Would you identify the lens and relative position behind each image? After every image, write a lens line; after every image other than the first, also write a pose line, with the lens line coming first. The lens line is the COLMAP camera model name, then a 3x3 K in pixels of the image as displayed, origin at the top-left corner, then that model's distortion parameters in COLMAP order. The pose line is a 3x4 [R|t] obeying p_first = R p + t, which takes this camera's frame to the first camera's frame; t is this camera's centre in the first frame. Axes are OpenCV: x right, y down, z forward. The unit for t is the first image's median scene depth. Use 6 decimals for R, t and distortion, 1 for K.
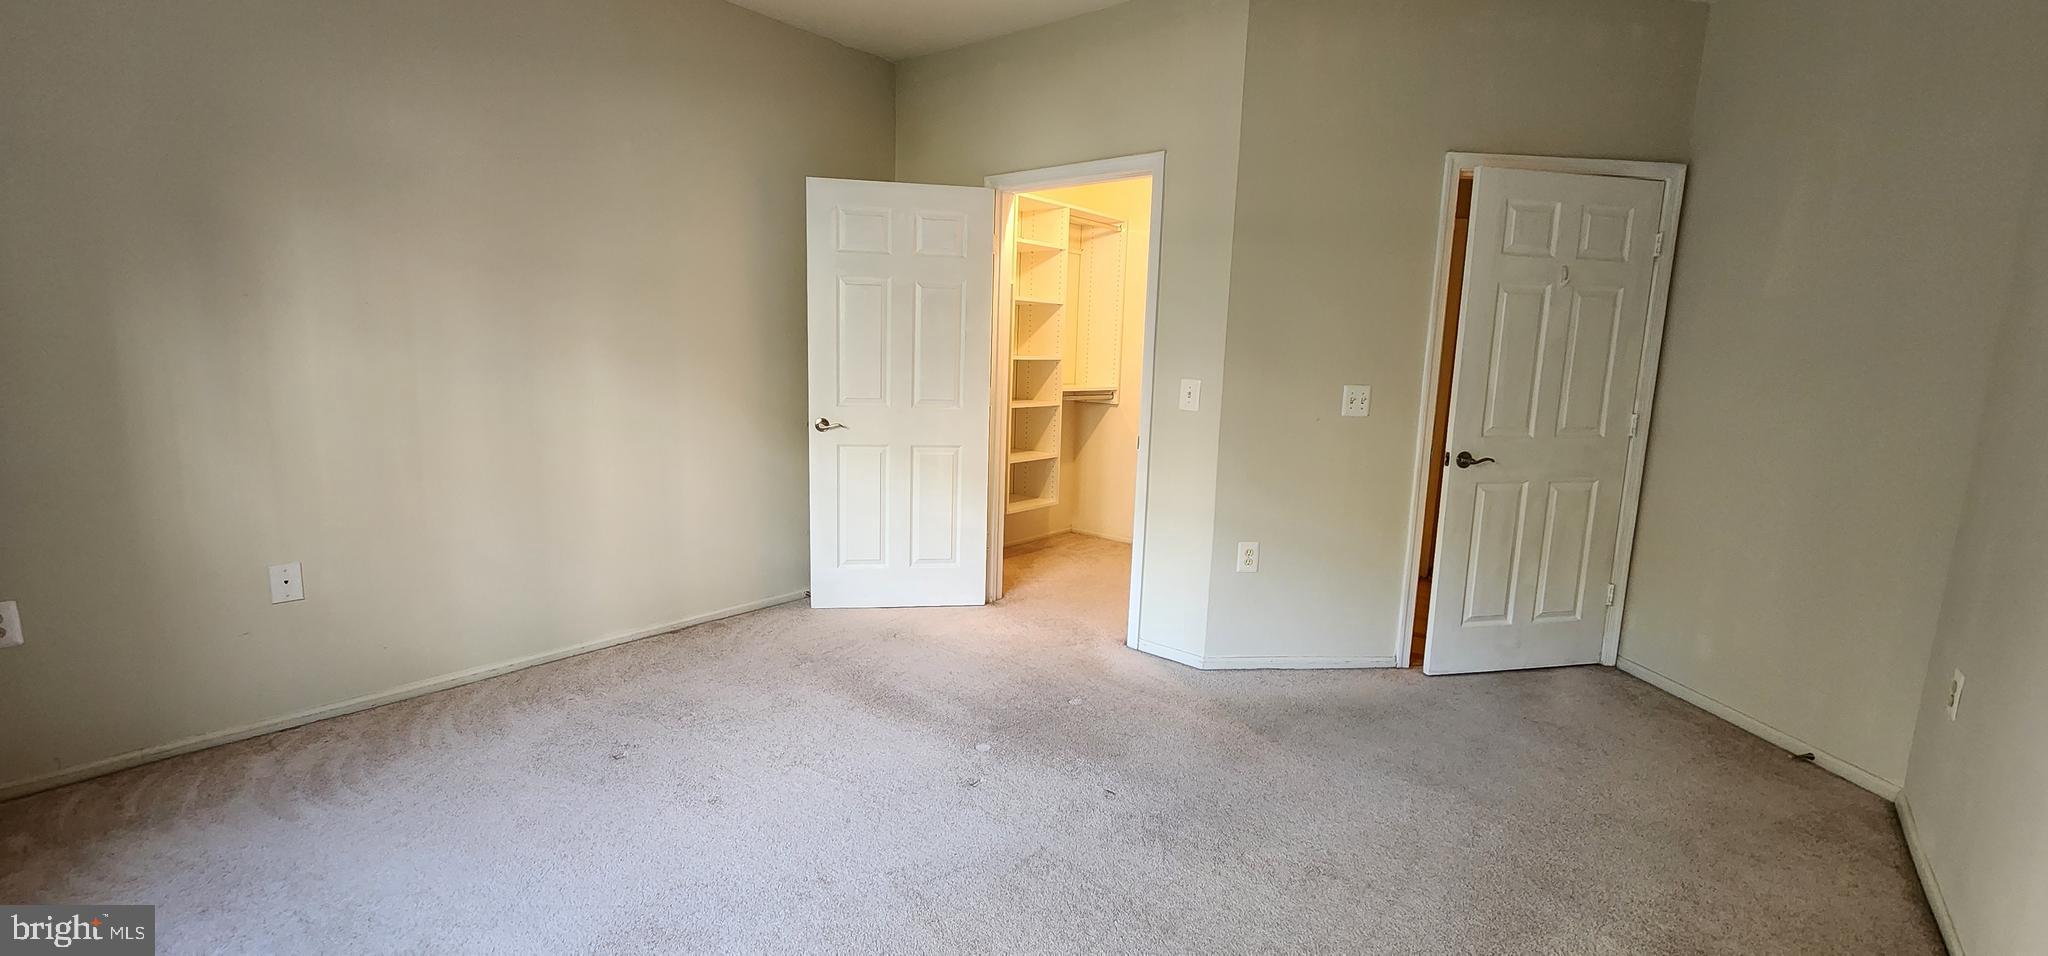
lens RADIAL K [[843.0, 0, 1029.6], [0, 843.0, 481.6], [0, 0, 1]] dist [-0.000327, -0.000115]
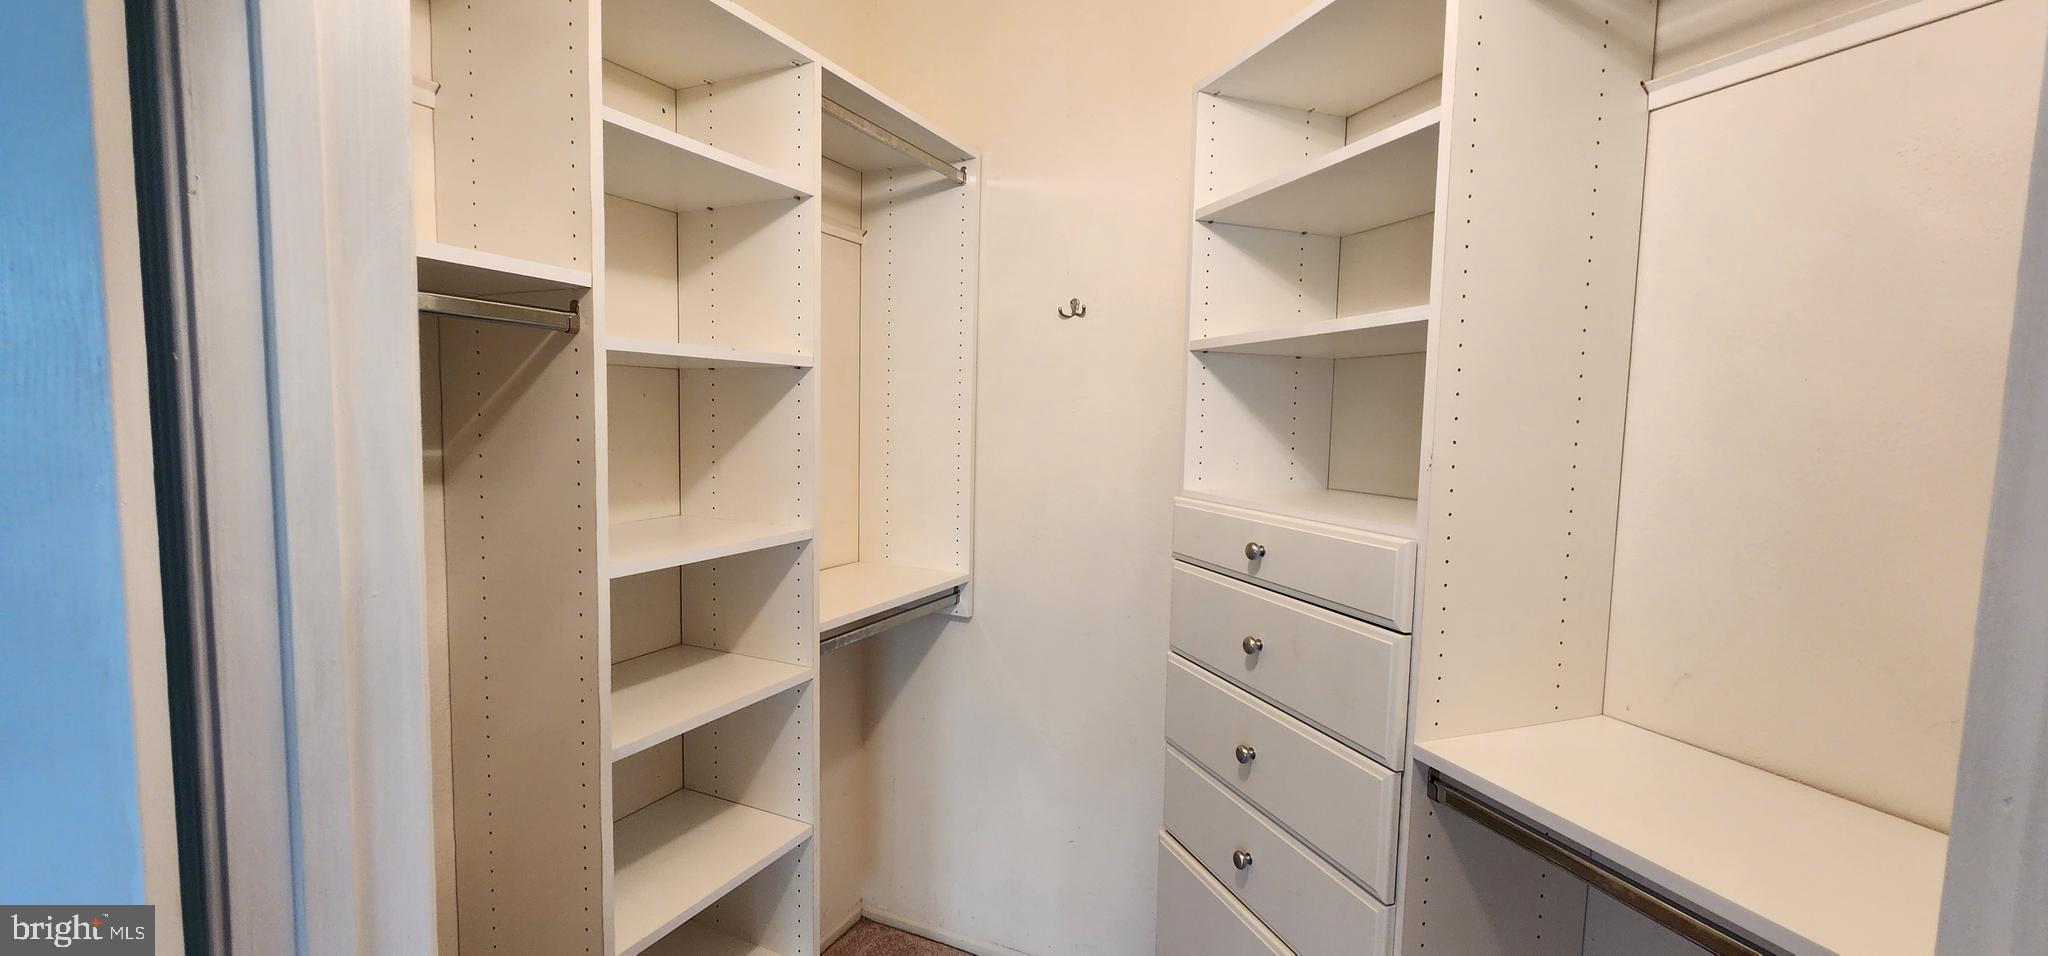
lens RADIAL K [[843.0, 0, 1028.0], [0, 843.0, 481.0], [0, 0, 1]] dist [-0.000327, -0.000115]
pose [[0.968616, -0.028603, 0.246912, 0.038912], [0.046734, 0.996598, -0.067887, -0.141590], [-0.244130, 0.077295, 0.966657, 0.674475]]
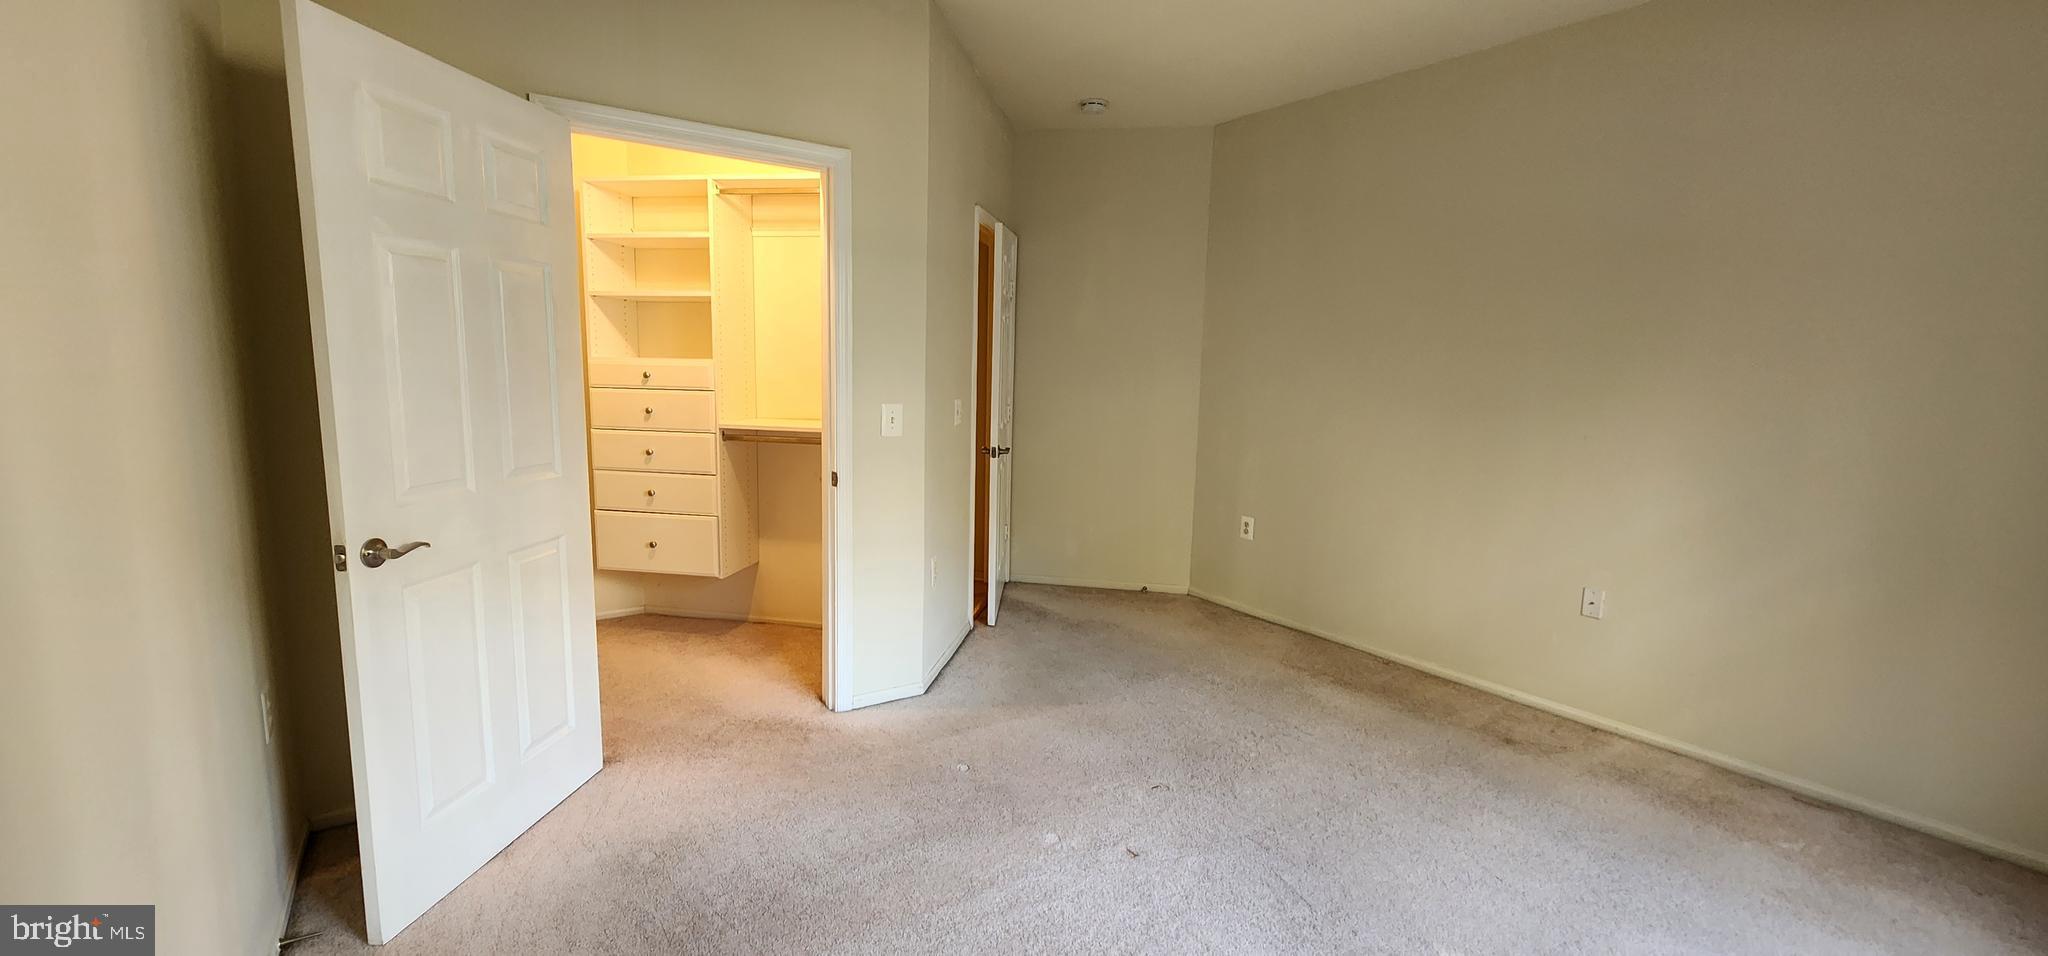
lens RADIAL K [[843.0, 0, 1030.2], [0, 843.0, 485.2], [0, 0, 1]] dist [-0.000327, -0.000115]
pose [[0.250323, -0.161870, 0.954535, -0.462946], [0.135394, 0.982089, 0.131036, -0.090434], [-0.958648, 0.096437, 0.267756, 0.409580]]
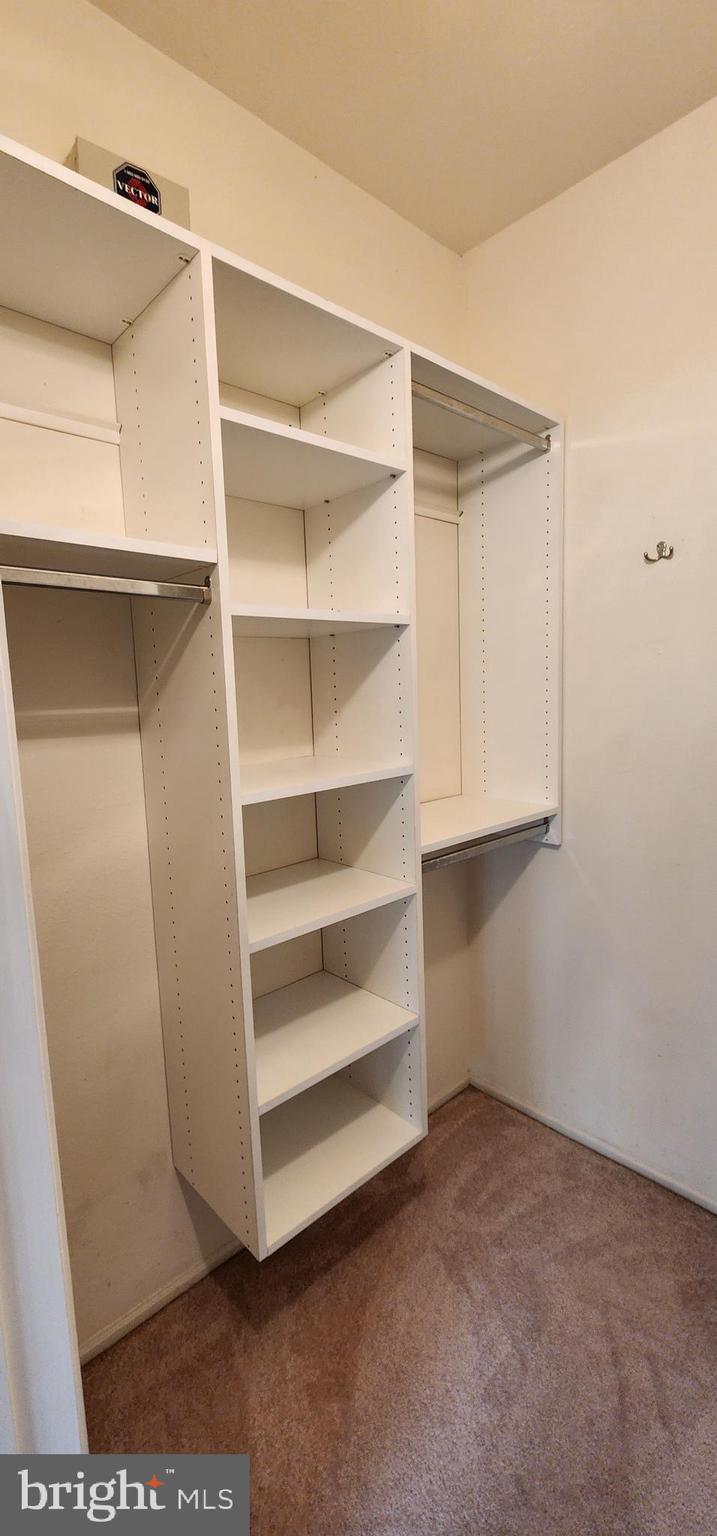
lens RADIAL K [[632.2, 0, 356.2], [0, 632.2, 765.8], [0, 0, 1]] dist [-0.000327, -0.000115]
pose [[0.988744, -0.046296, -0.142272, 0.053264], [0.041383, 0.998447, -0.037299, -0.139539], [0.143778, 0.030991, 0.989125, 0.726386]]
